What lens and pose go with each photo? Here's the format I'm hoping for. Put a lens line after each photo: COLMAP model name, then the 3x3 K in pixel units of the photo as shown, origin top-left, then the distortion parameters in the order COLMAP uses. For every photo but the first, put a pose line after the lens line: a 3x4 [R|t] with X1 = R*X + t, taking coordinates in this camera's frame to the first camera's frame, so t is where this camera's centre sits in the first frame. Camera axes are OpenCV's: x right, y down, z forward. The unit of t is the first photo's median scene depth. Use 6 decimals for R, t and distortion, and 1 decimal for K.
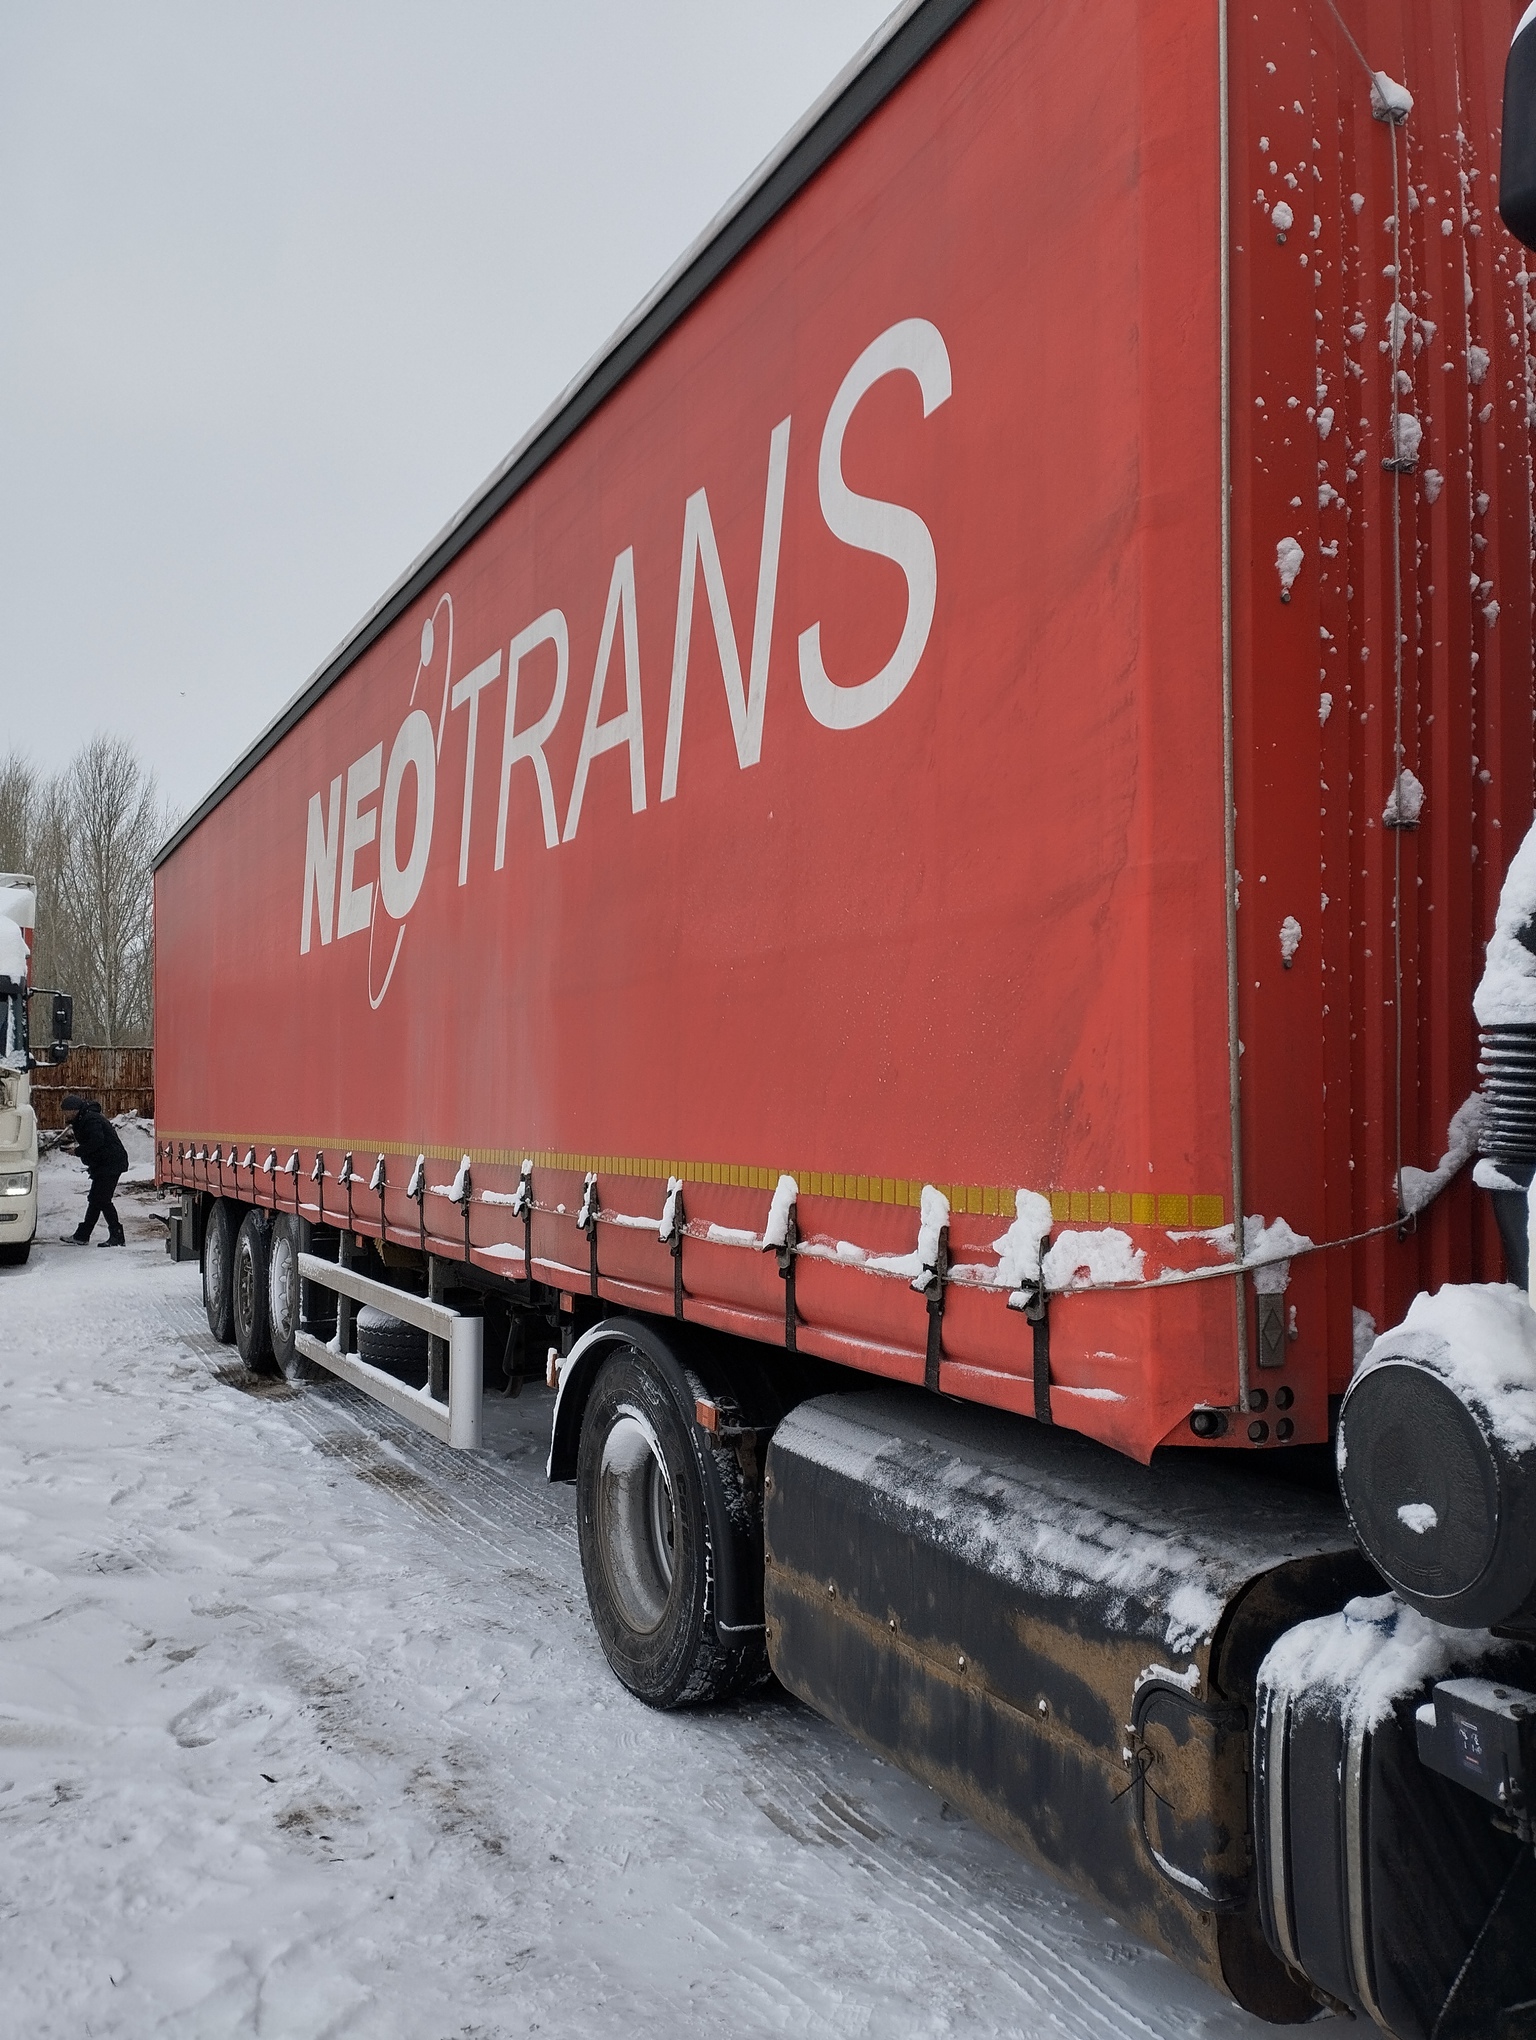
lens RADIAL K [[1671.3, 0, 766.5], [0, 1671.3, 1015.9], [0, 0, 1]] dist [0.045819, -0.010856]
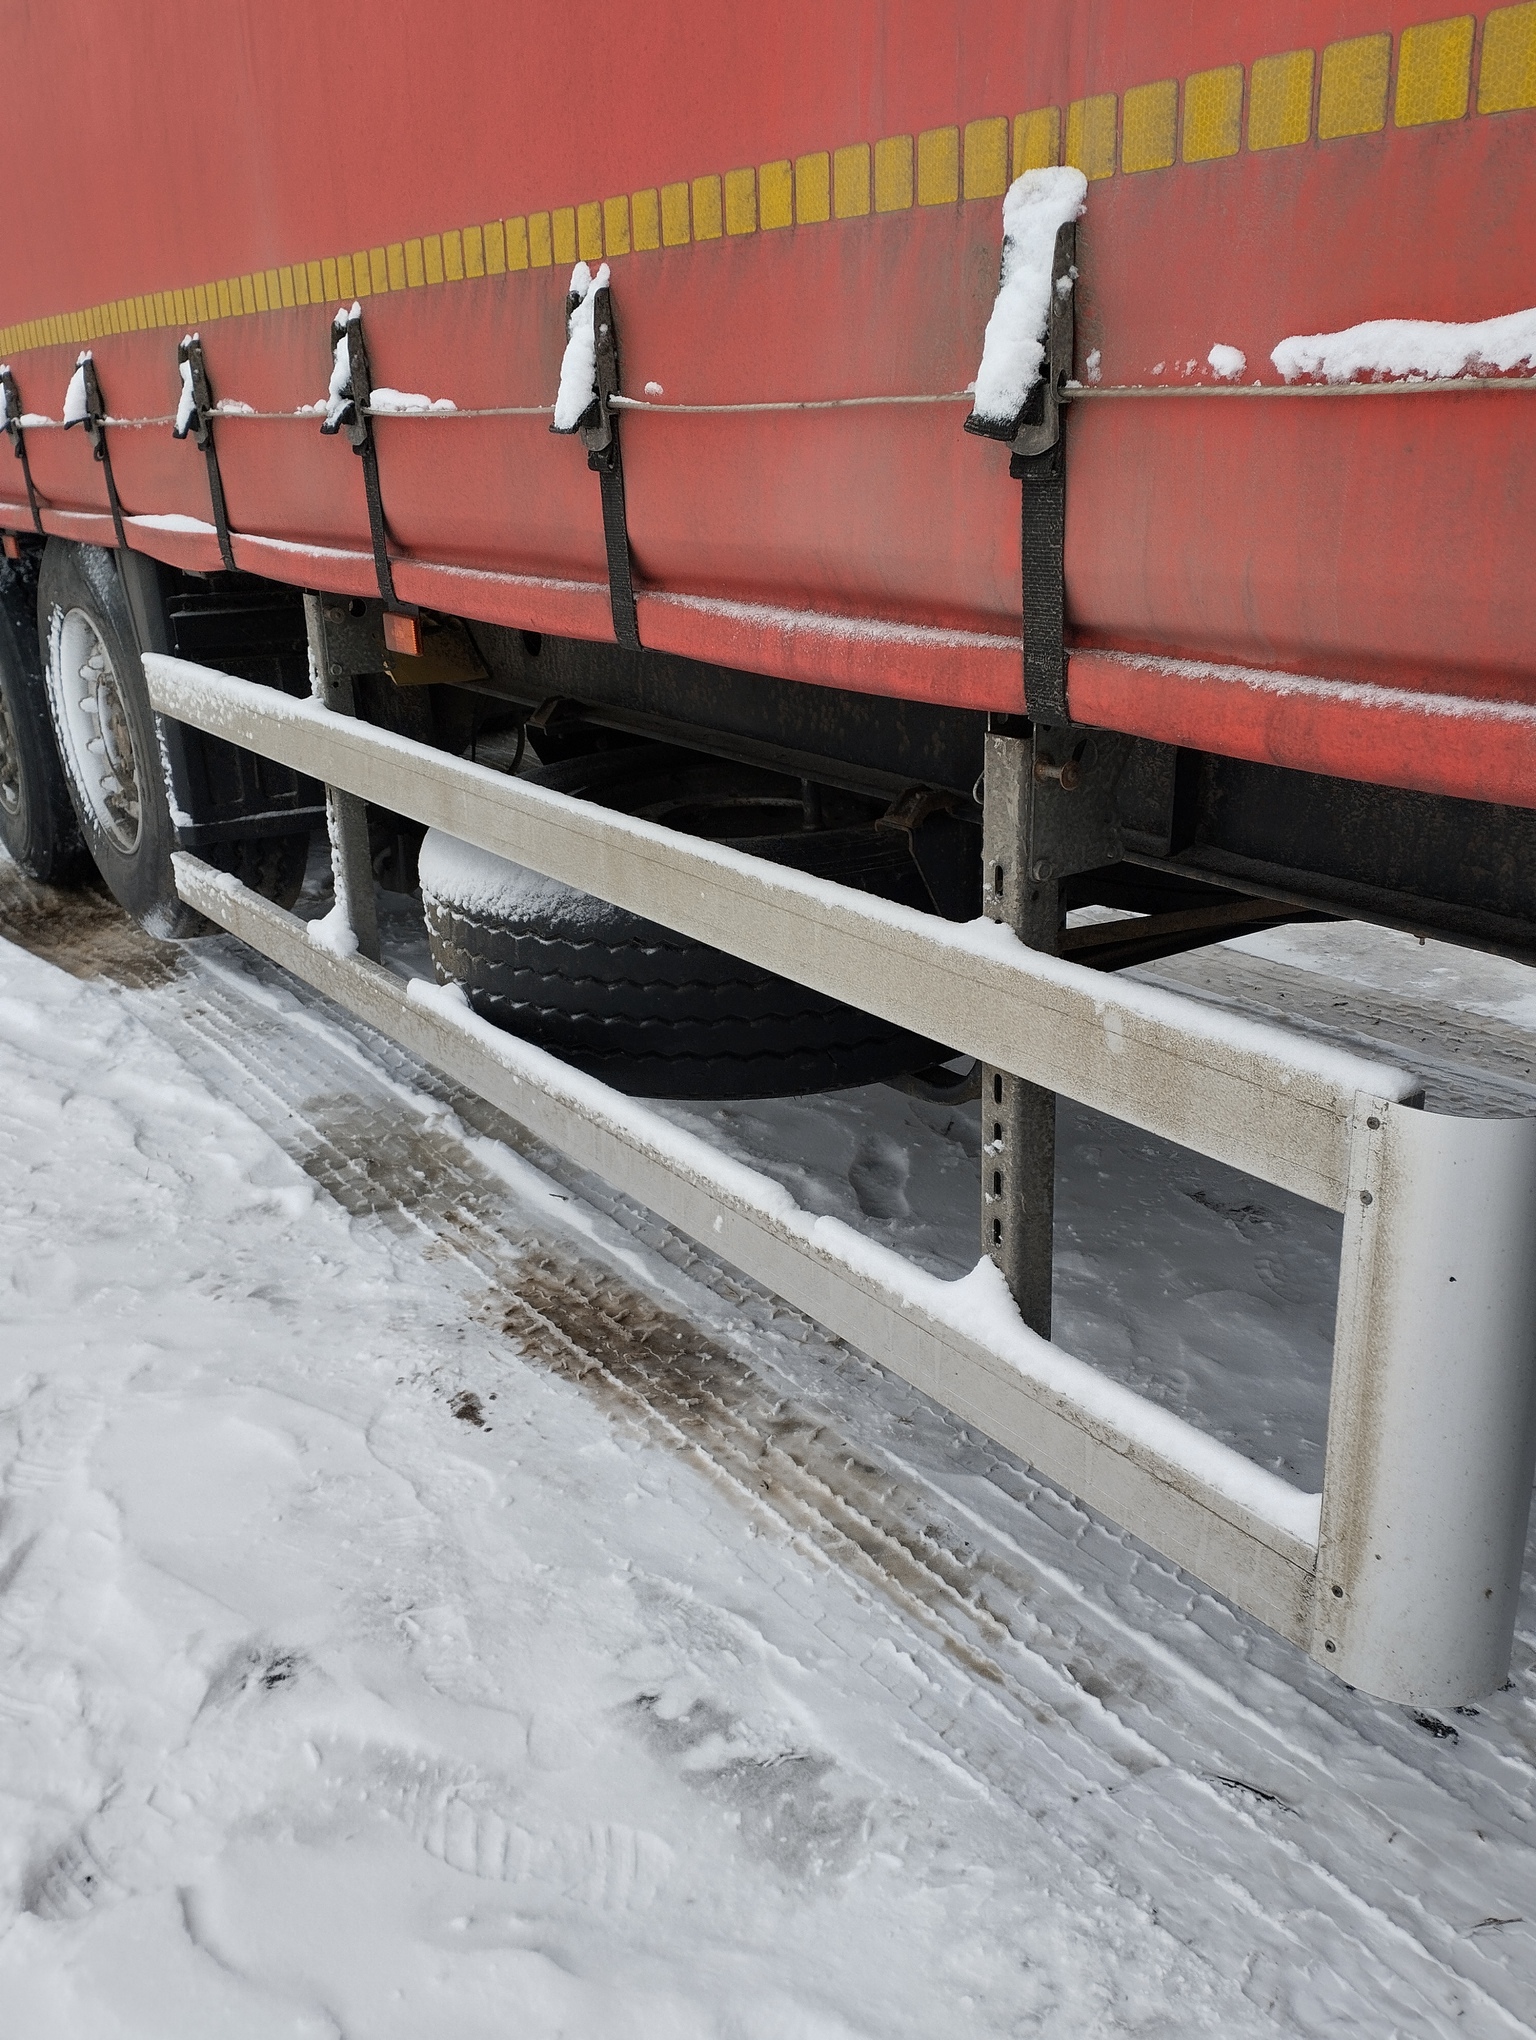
lens RADIAL K [[1671.3, 0, 764.7], [0, 1671.3, 1017.6], [0, 0, 1]] dist [0.045819, -0.010856]
pose [[0.987790, -0.081623, 0.132697, -0.213295], [0.022323, 0.917131, 0.397961, 0.074548], [-0.154183, -0.390140, 0.907755, 0.652300]]
